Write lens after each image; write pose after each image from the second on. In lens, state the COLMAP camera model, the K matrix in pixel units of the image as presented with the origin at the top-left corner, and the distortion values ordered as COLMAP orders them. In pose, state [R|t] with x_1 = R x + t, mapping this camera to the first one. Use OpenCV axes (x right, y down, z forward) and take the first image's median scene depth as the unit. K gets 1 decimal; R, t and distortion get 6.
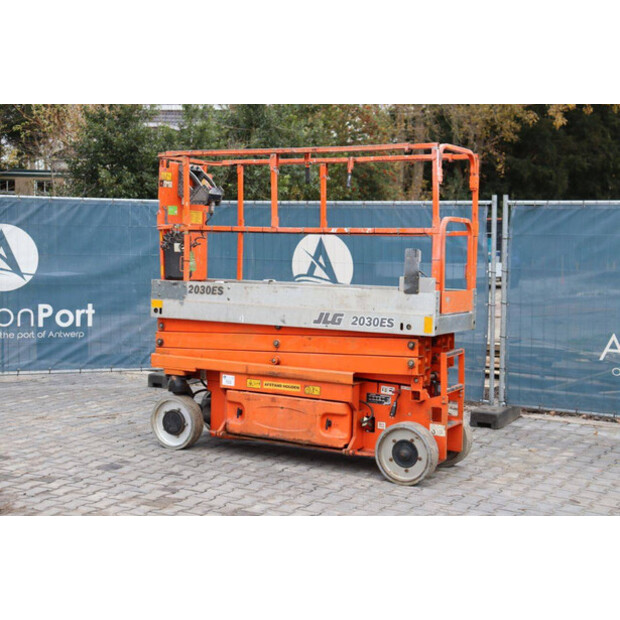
lens RADIAL K [[998.9, 0, 309.5], [0, 998.9, 304.9], [0, 0, 1]] dist [0.174148, 0.000000]
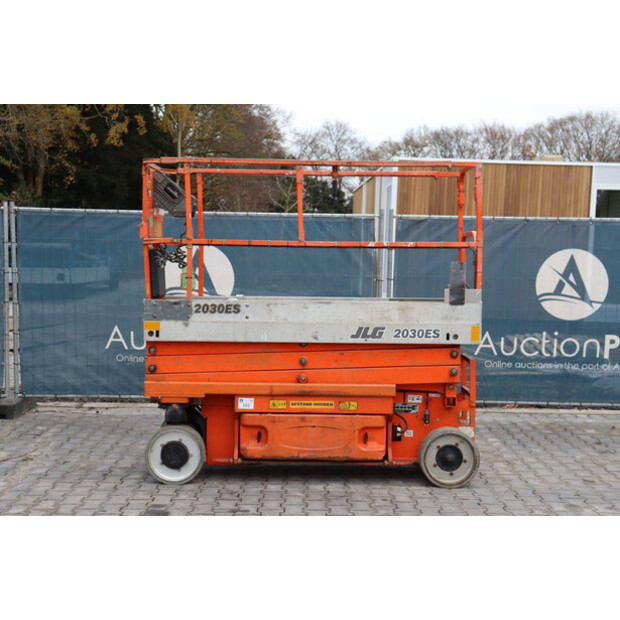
lens RADIAL K [[947.2, 0, 307.5], [0, 947.2, 311.7], [0, 0, 1]] dist [0.147322, 0.000000]
pose [[0.861378, -0.040692, 0.506331, -0.473153], [0.037813, 0.999157, 0.015970, -0.022704], [-0.506554, 0.005389, 0.862191, 0.197187]]
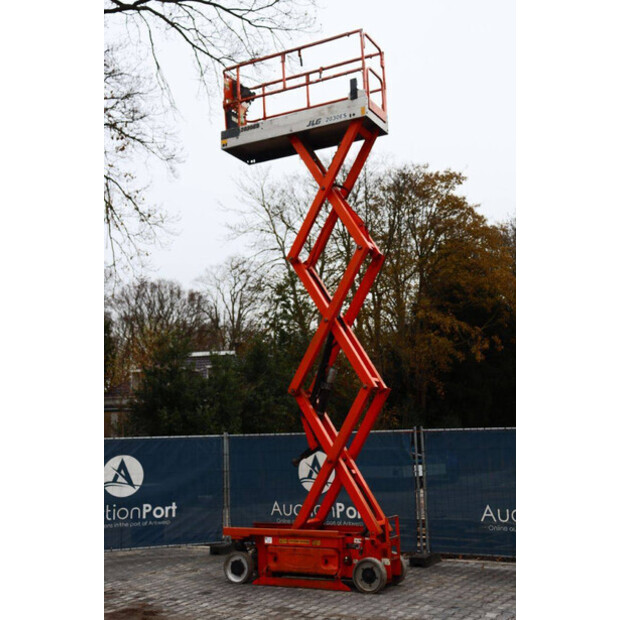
lens RADIAL K [[839.5, 0, 307.3], [0, 839.5, 312.7], [0, 0, 1]] dist [0.094151, 0.000000]
pose [[0.999064, -0.039240, 0.018220, -0.023324], [0.042309, 0.974157, -0.221876, 0.017271], [-0.009043, 0.222439, 0.974905, -0.547440]]
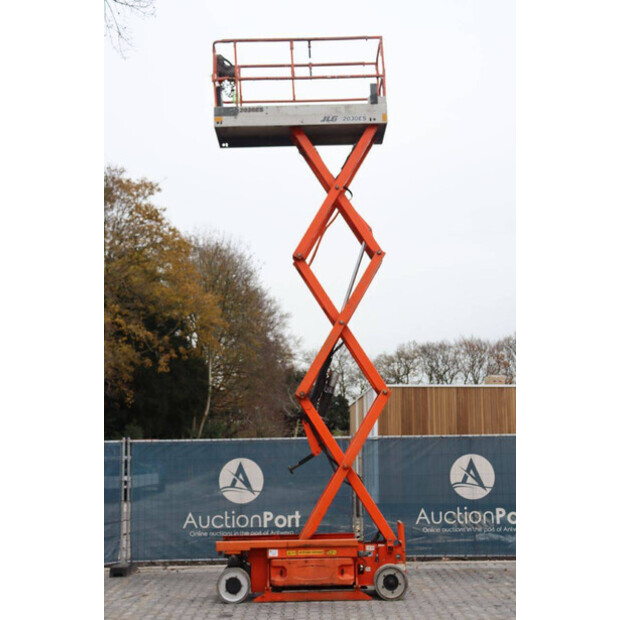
lens RADIAL K [[839.5, 0, 306.0], [0, 839.5, 305.7], [0, 0, 1]] dist [0.094151, 0.000000]
pose [[0.868831, 0.045735, 0.492992, -0.732098], [0.071693, 0.973609, -0.216670, -0.015459], [-0.489891, 0.223594, 0.842623, -0.292889]]
